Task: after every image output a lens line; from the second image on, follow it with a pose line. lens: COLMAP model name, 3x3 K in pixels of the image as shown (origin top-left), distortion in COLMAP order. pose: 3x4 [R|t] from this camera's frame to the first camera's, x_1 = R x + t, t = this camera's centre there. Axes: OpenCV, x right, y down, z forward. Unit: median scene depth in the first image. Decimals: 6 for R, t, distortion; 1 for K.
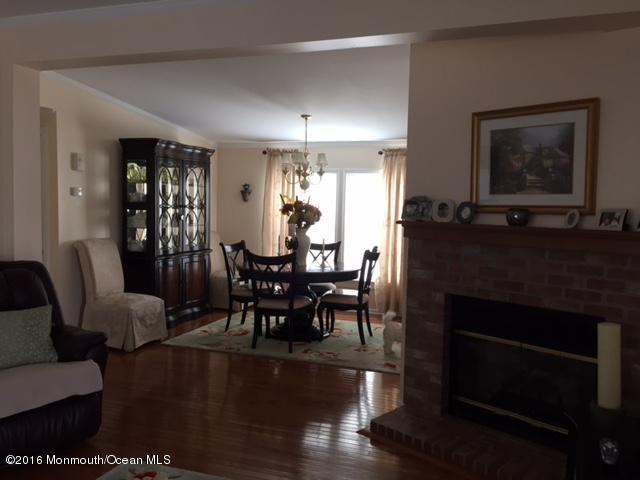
lens RADIAL K [[551.9, 0, 320.2], [0, 551.9, 241.0], [0, 0, 1]] dist [0.051289, -0.045672]
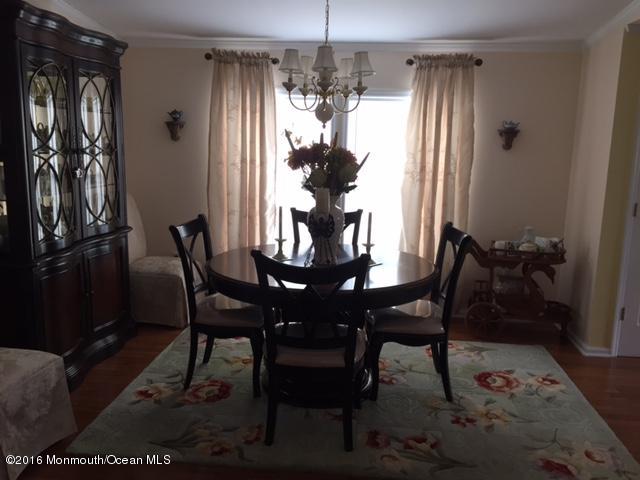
lens RADIAL K [[551.9, 0, 320.7], [0, 551.9, 237.8], [0, 0, 1]] dist [0.051289, -0.045672]
pose [[0.969930, -0.039419, 0.240172, -0.161555], [0.012378, 0.993510, 0.113072, -0.039795], [-0.243070, -0.106699, 0.964123, 0.452085]]
